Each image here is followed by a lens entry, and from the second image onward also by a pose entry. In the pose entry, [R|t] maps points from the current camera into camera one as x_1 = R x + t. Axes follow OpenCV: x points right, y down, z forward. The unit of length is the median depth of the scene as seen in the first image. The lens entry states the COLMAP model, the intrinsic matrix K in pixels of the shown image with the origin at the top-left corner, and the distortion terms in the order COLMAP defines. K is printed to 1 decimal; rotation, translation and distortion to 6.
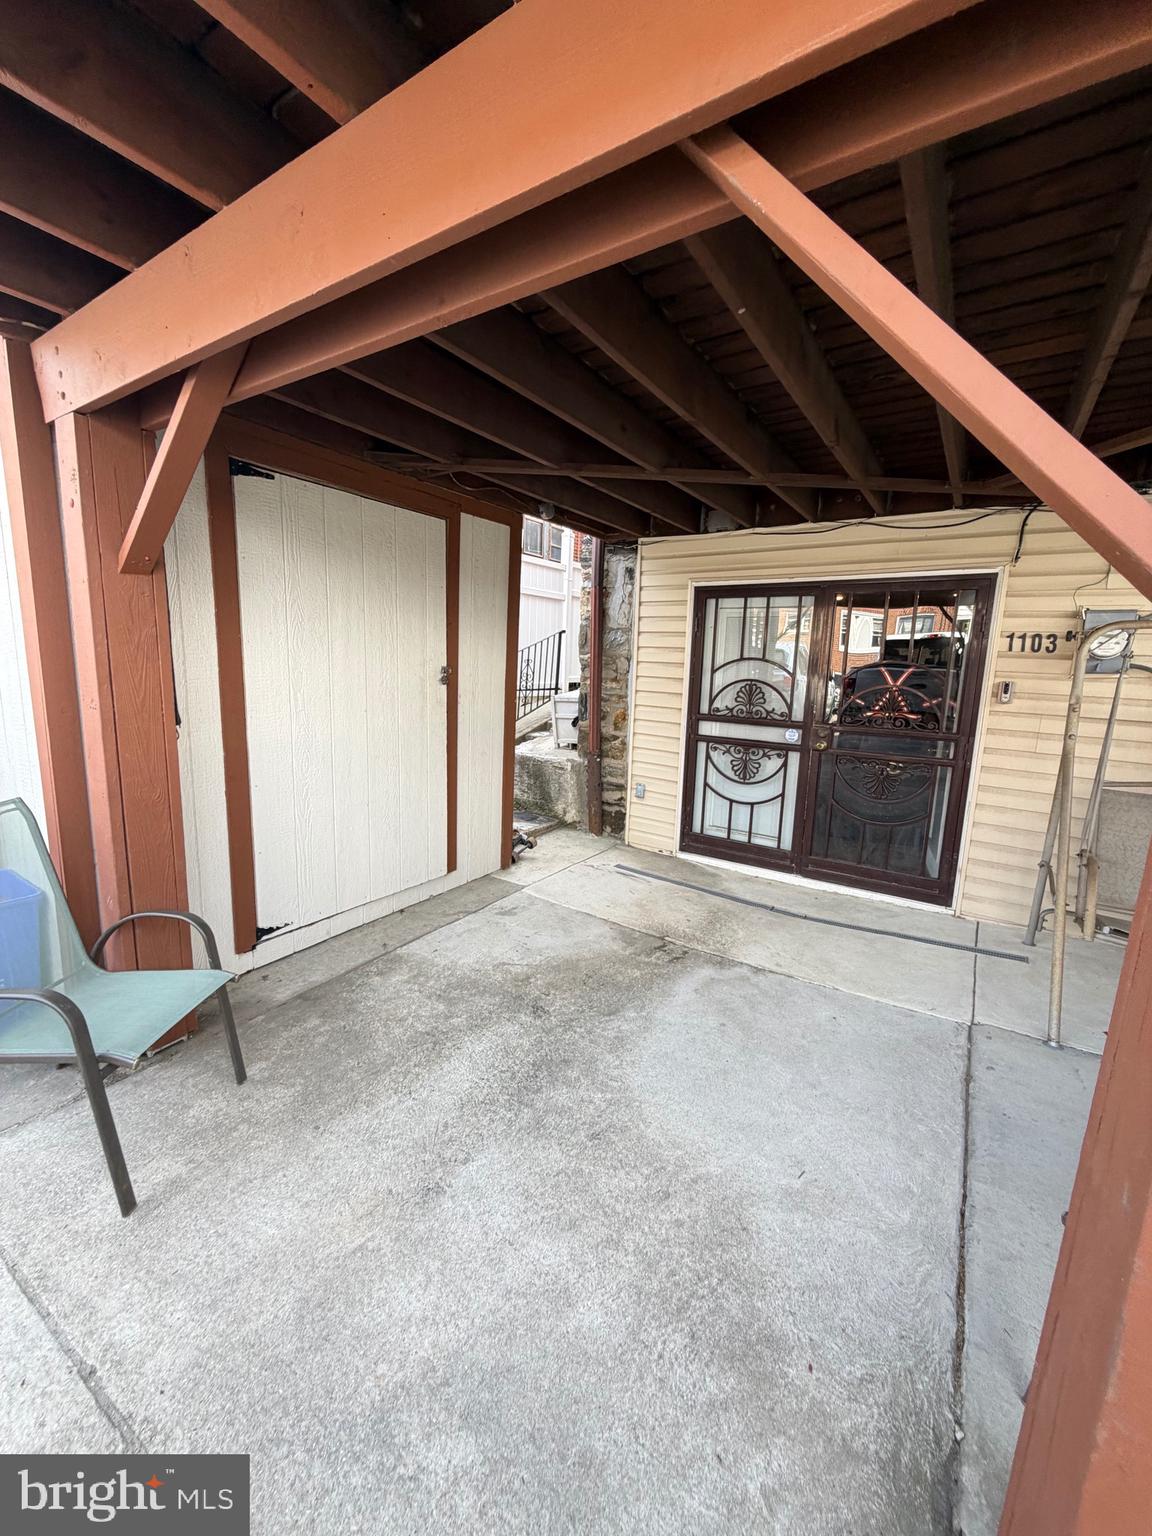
lens RADIAL K [[612.4, 0, 579.8], [0, 612.4, 765.8], [0, 0, 1]] dist [0.001267, 0.000038]
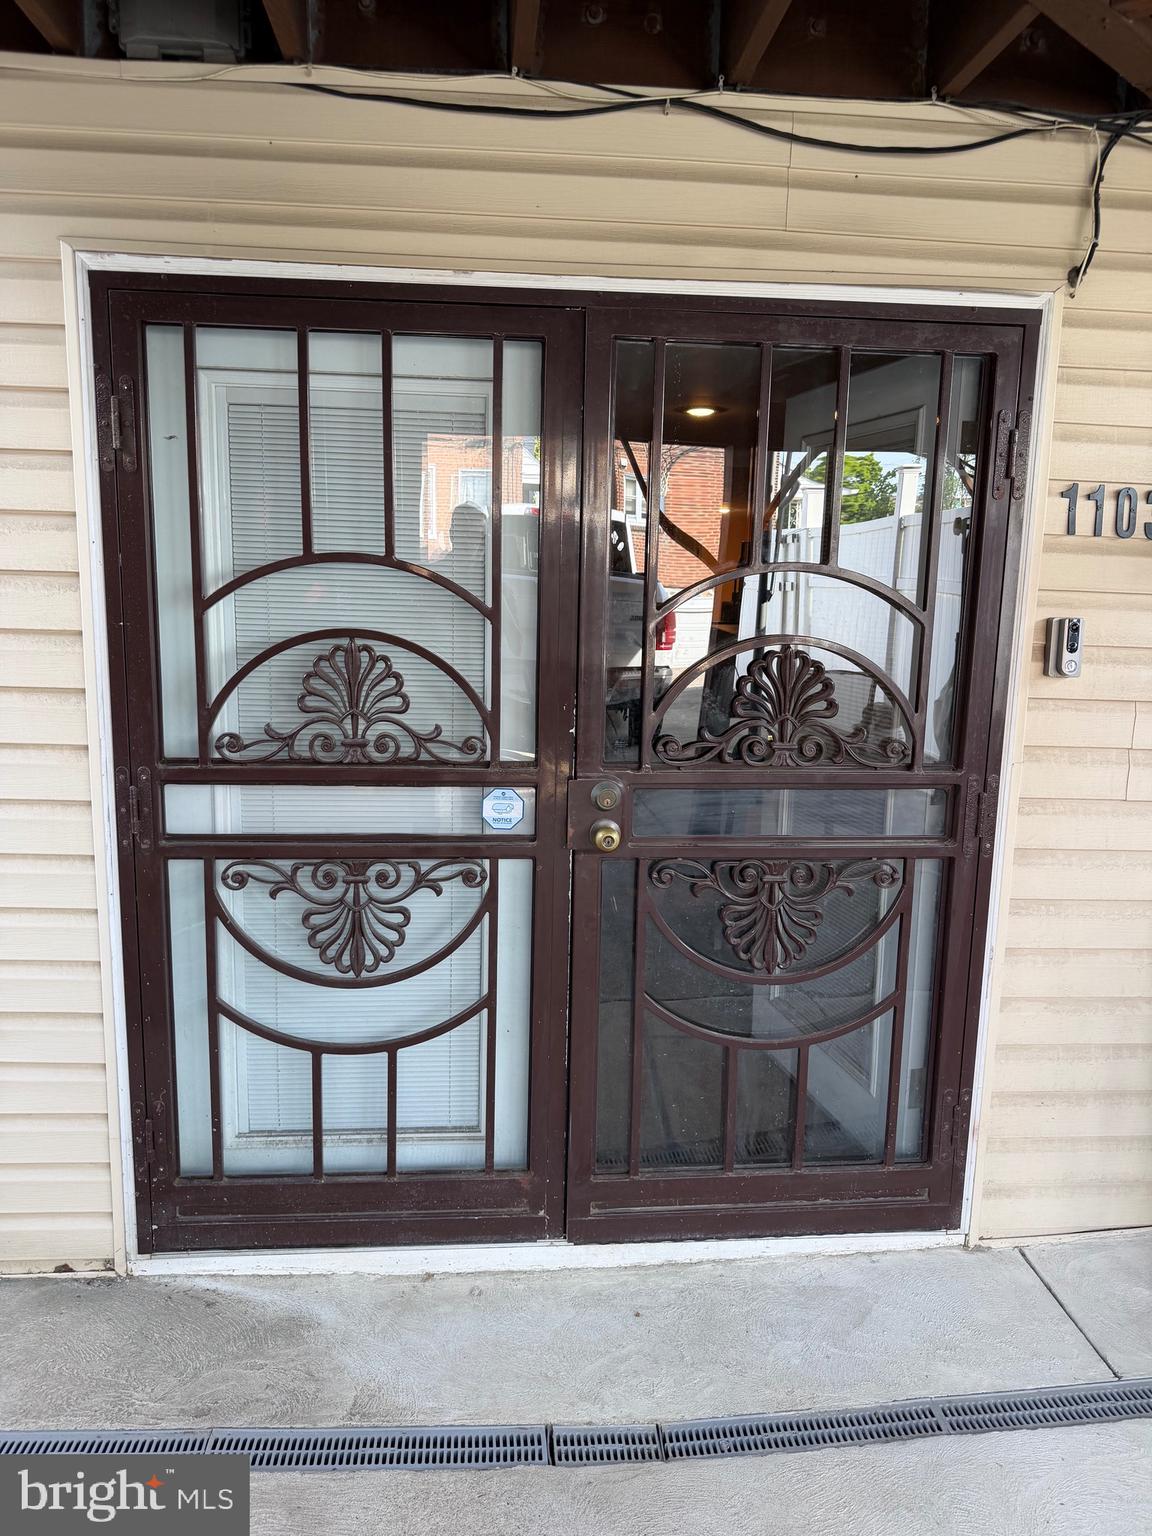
lens RADIAL K [[1069.1, 0, 578.5], [0, 1069.1, 763.4], [0, 0, 1]] dist [0.010356, -0.004973]
pose [[0.785536, -0.114226, 0.608183, 0.053958], [0.108272, 0.993026, 0.046660, -0.089760], [-0.609271, 0.029196, 0.792424, 0.537548]]
